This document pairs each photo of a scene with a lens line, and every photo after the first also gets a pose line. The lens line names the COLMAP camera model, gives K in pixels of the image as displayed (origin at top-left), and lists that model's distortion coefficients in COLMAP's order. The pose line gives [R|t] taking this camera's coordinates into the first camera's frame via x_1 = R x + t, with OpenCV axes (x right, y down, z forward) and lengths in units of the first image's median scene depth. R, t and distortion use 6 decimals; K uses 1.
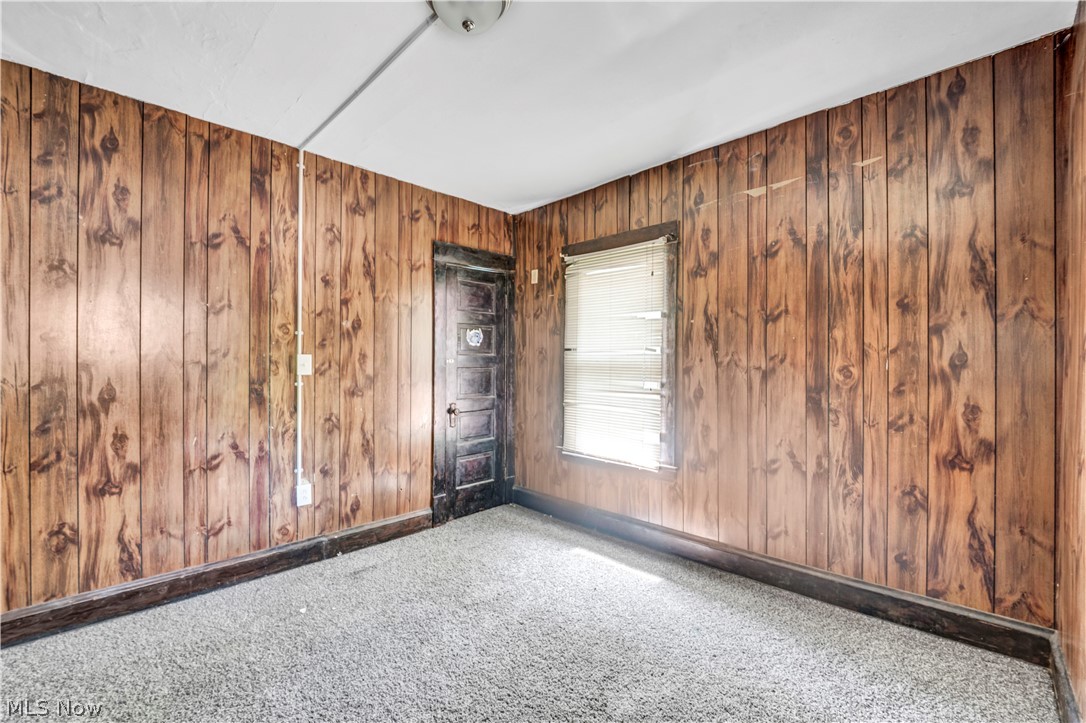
lens RADIAL K [[460.5, 0, 540.8], [0, 460.5, 360.7], [0, 0, 1]] dist [0.003717, -0.005595]
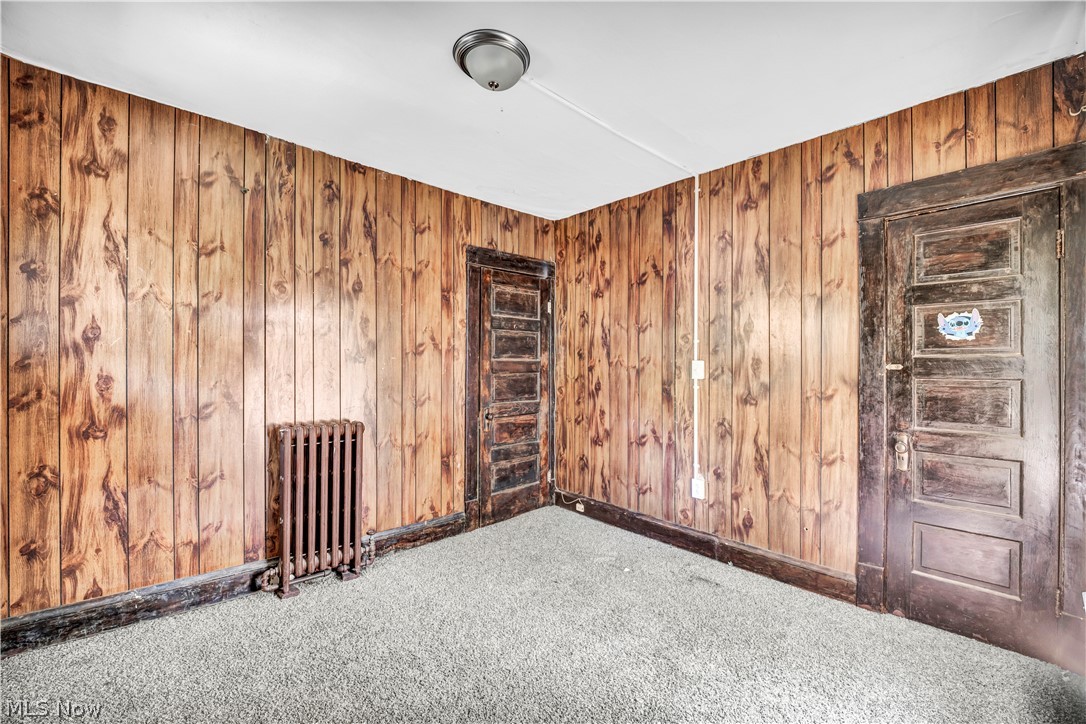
lens RADIAL K [[460.5, 0, 545.1], [0, 460.5, 360.8], [0, 0, 1]] dist [0.003717, -0.005595]
pose [[-0.039386, -0.009348, -0.999180, 0.589529], [-0.001094, 0.999956, -0.009312, -0.002044], [0.999223, 0.000727, -0.039394, 0.672465]]
